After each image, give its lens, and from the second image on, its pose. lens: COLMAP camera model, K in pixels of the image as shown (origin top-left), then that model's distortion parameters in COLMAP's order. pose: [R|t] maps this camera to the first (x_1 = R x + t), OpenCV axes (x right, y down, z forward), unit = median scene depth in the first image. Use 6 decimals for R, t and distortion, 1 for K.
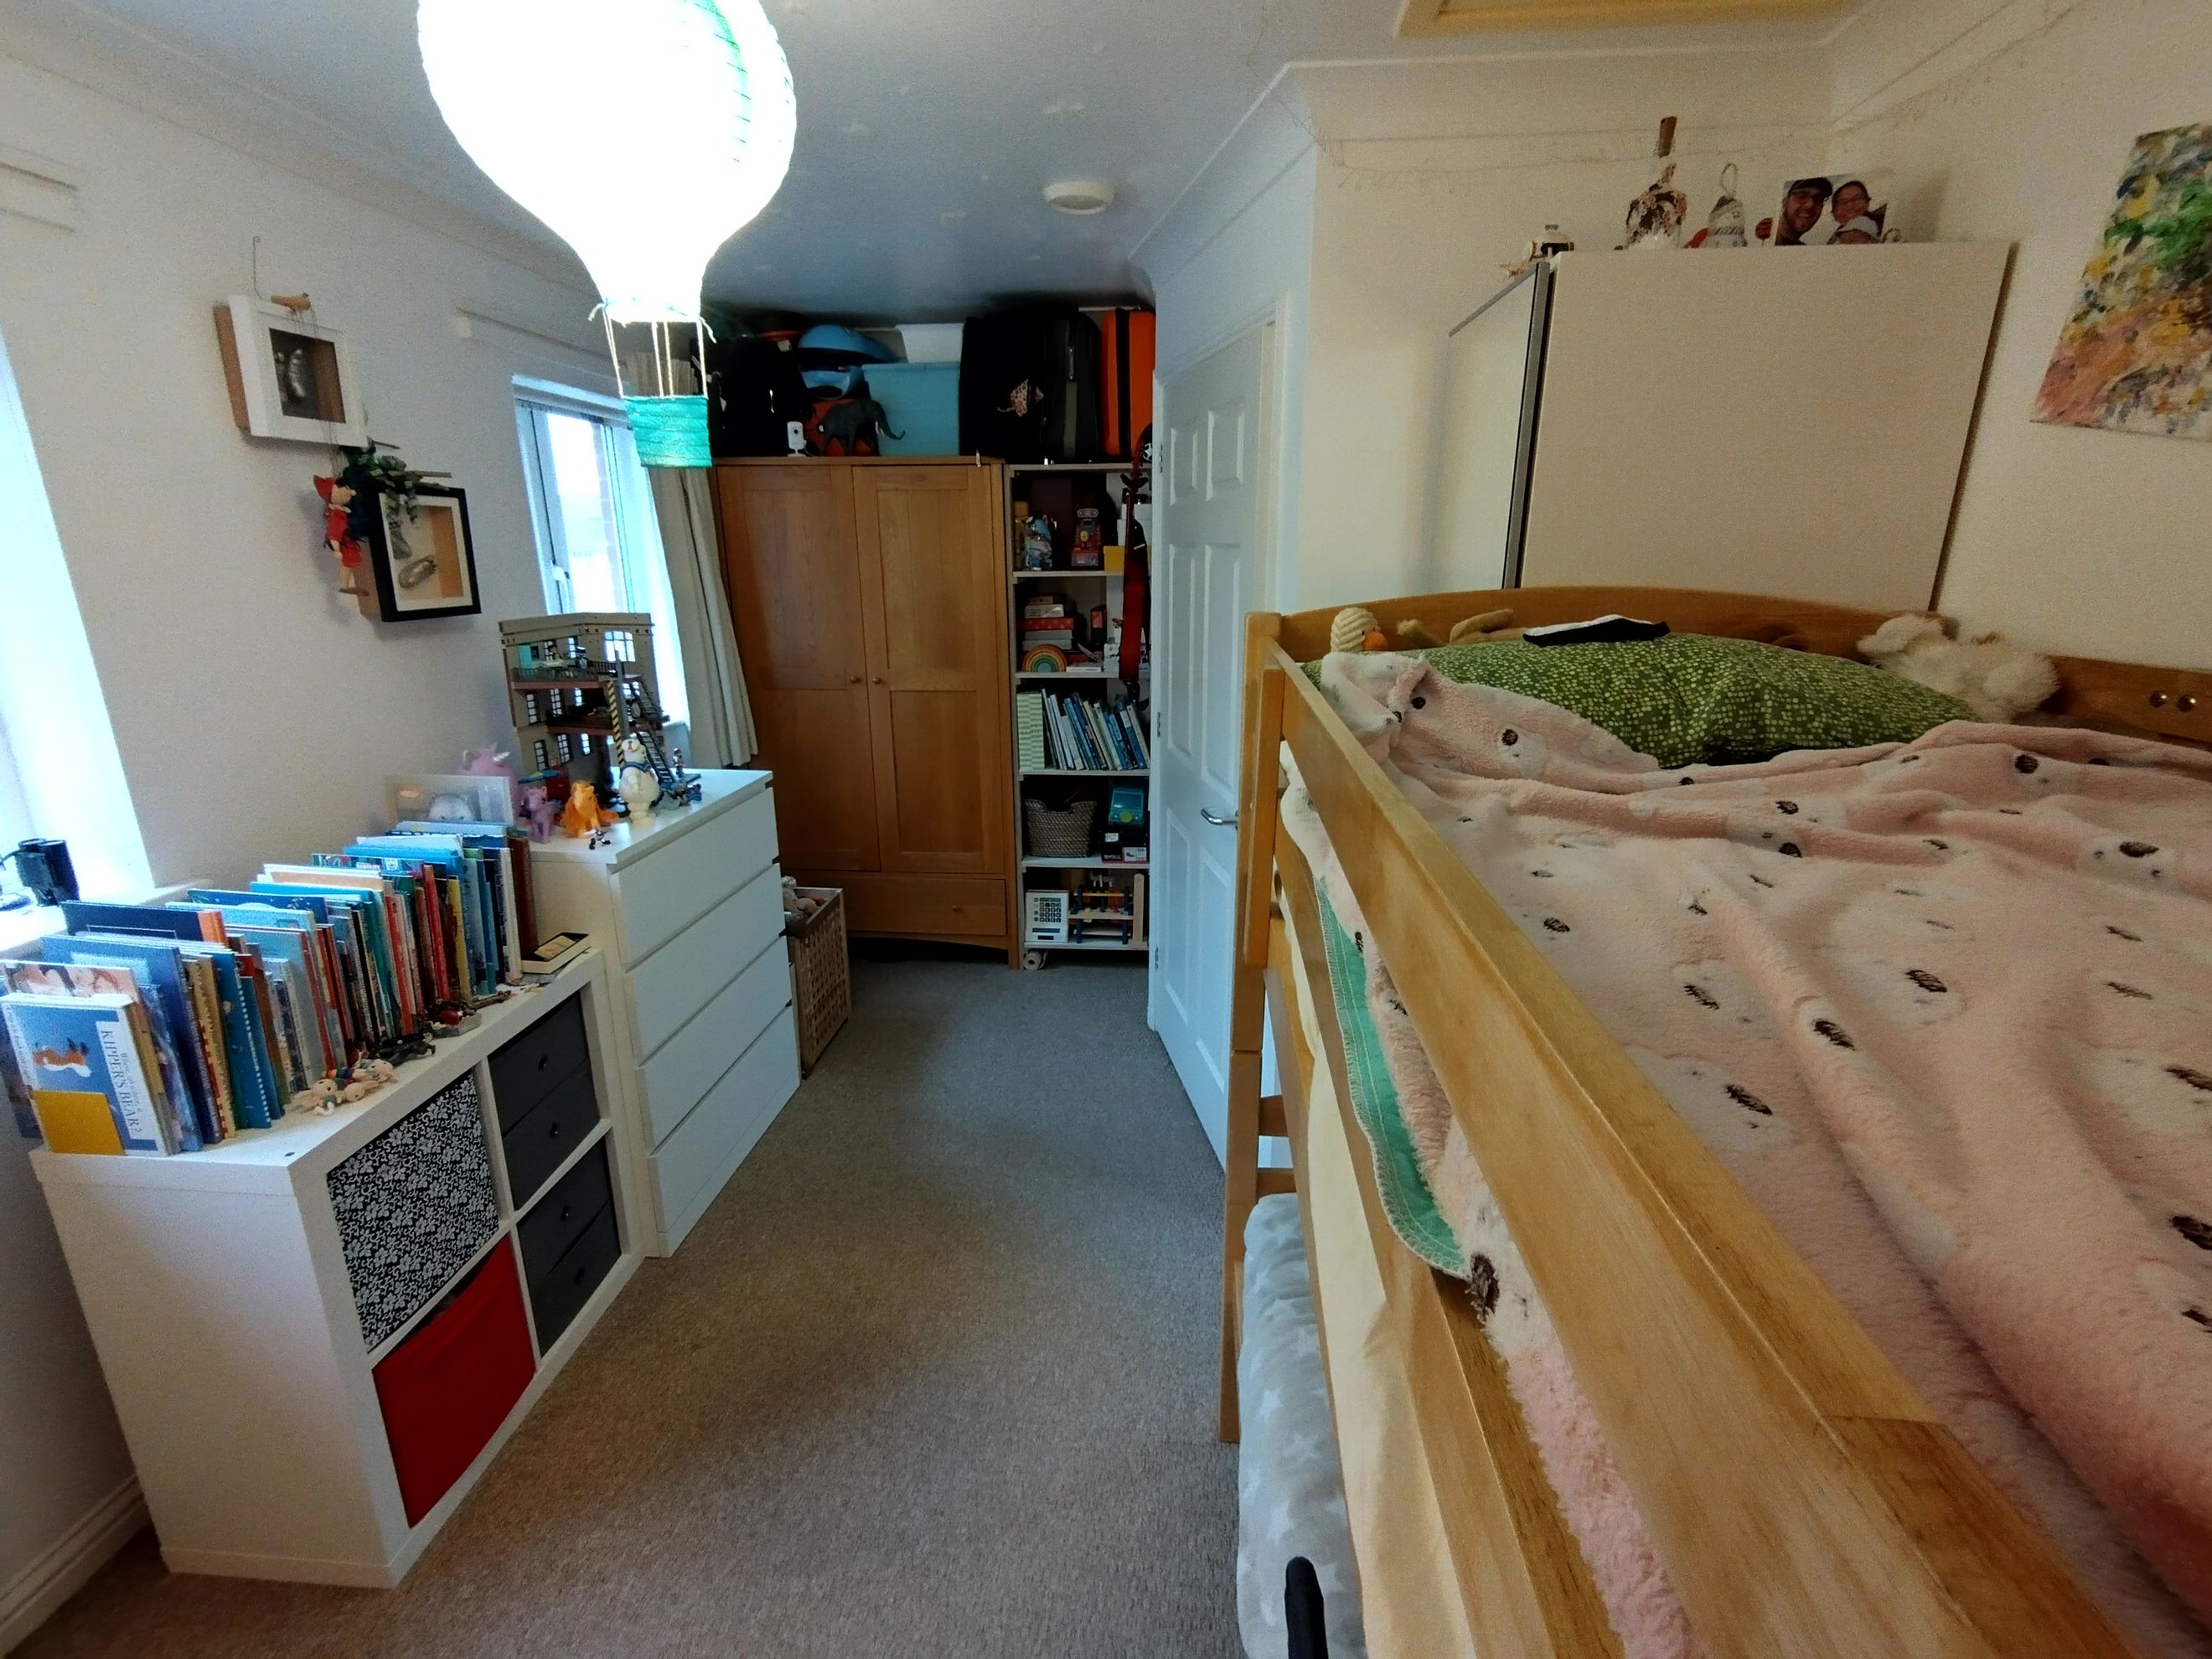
lens RADIAL K [[1021.7, 0, 1118.5], [0, 1021.7, 838.5], [0, 0, 1]] dist [0.011176, 0.000565]
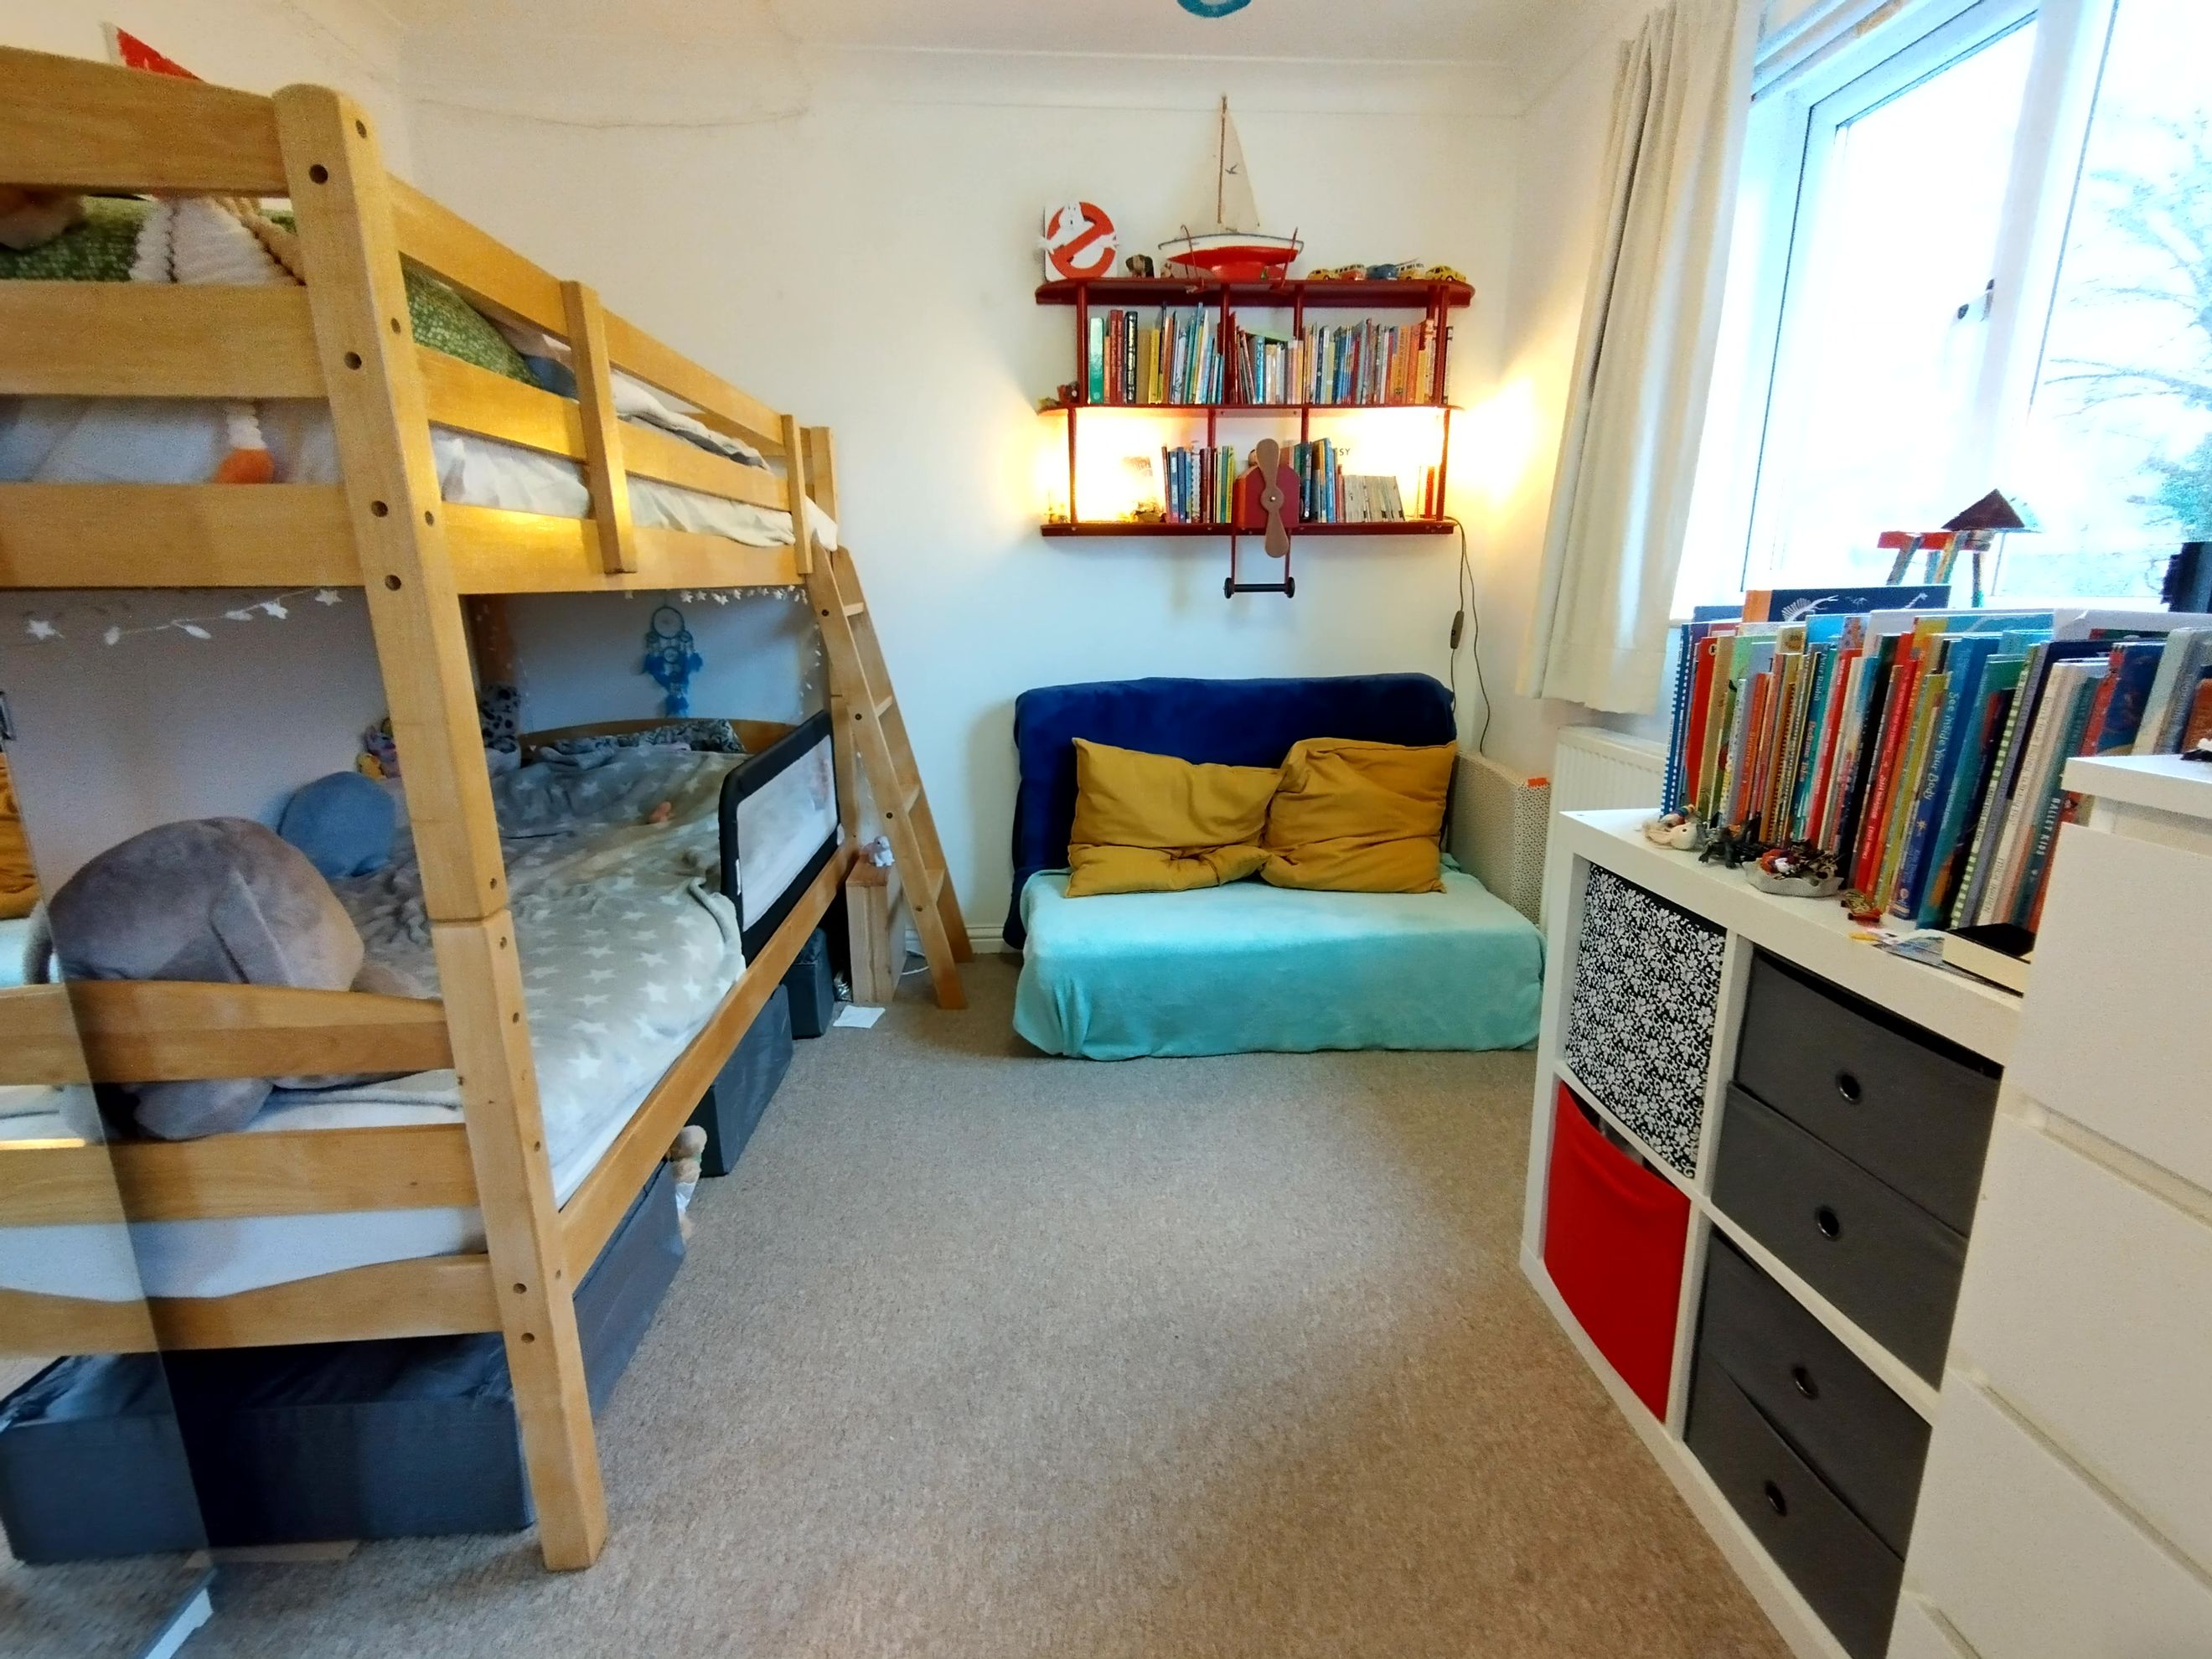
lens RADIAL K [[1021.7, 0, 1118.5], [0, 1021.7, 838.5], [0, 0, 1]] dist [0.011176, 0.000565]
pose [[-0.988883, 0.044366, -0.141922, -0.161057], [-0.032876, 0.865597, 0.499661, -0.141883], [0.145016, 0.498772, -0.854515, 1.491437]]
